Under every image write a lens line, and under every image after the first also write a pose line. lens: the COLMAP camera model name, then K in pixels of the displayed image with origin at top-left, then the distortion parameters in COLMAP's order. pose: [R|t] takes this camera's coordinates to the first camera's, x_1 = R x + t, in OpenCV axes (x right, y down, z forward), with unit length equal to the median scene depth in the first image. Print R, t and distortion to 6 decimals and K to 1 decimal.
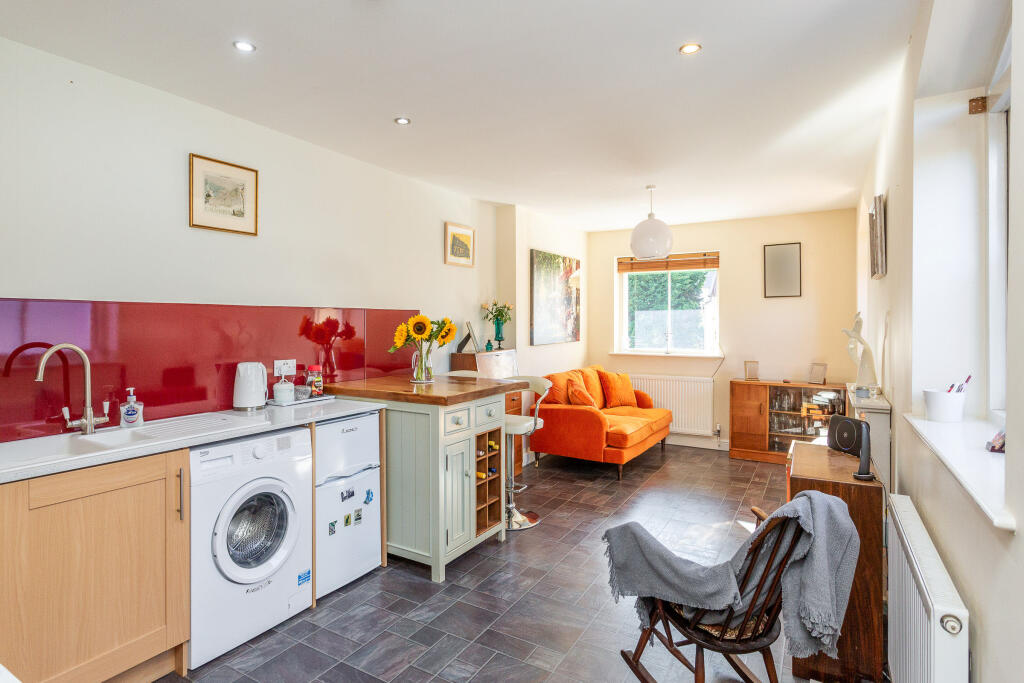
lens RADIAL K [[540.8, 0, 509.4], [0, 540.8, 323.4], [0, 0, 1]] dist [-0.001892, -0.000172]
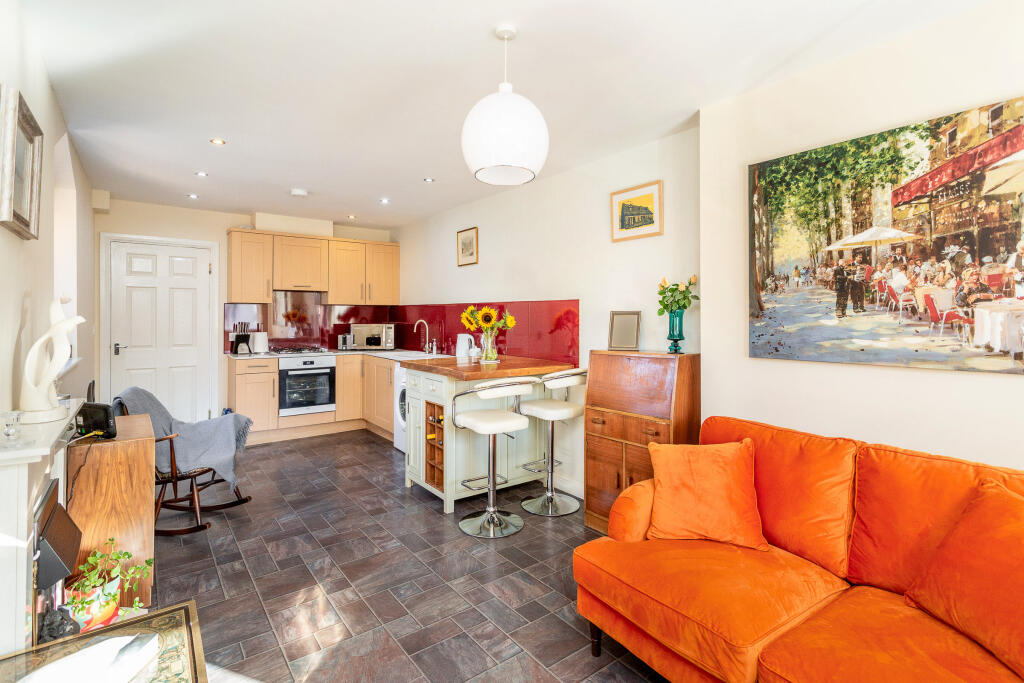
lens RADIAL K [[487.3, 0, 514.8], [0, 487.3, 314.0], [0, 0, 1]] dist [0.002649, 0.000242]
pose [[-0.377406, -0.004307, -0.926038, 1.037850], [-0.005993, 0.999980, -0.002209, 0.006752], [0.926028, 0.004717, -0.377424, 1.842237]]
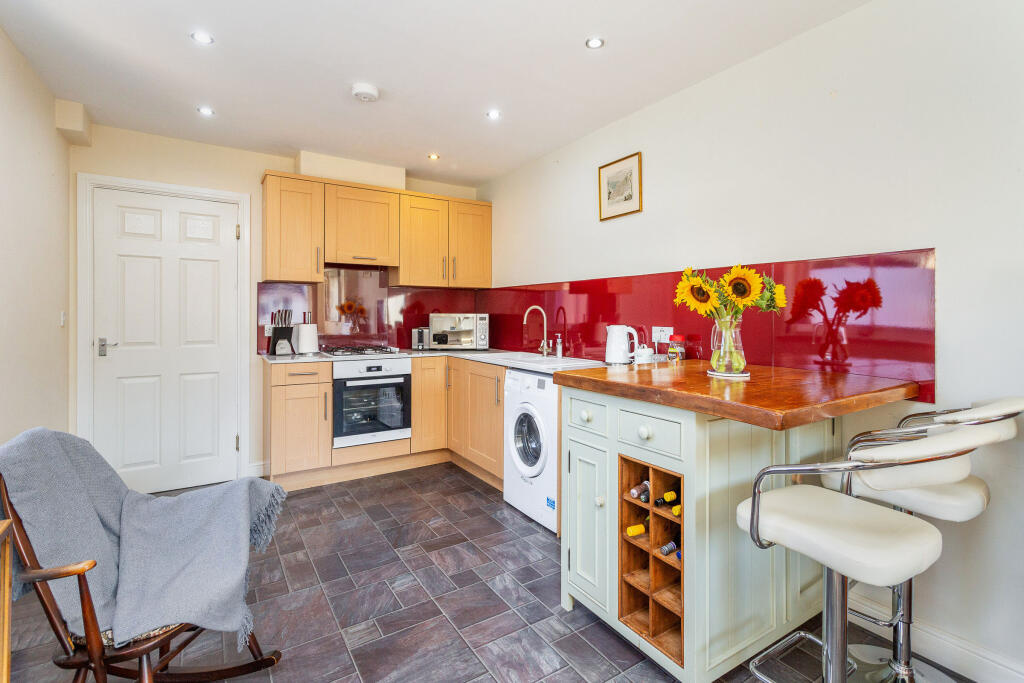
lens RADIAL K [[494.1, 0, 511.7], [0, 494.1, 310.4], [0, 0, 1]] dist [0.000605, 0.000079]
pose [[-0.467730, -0.006553, -0.883847, 0.578012], [-0.003051, 0.999979, -0.005800, 0.048459], [0.883866, -0.000016, -0.467740, 1.325342]]
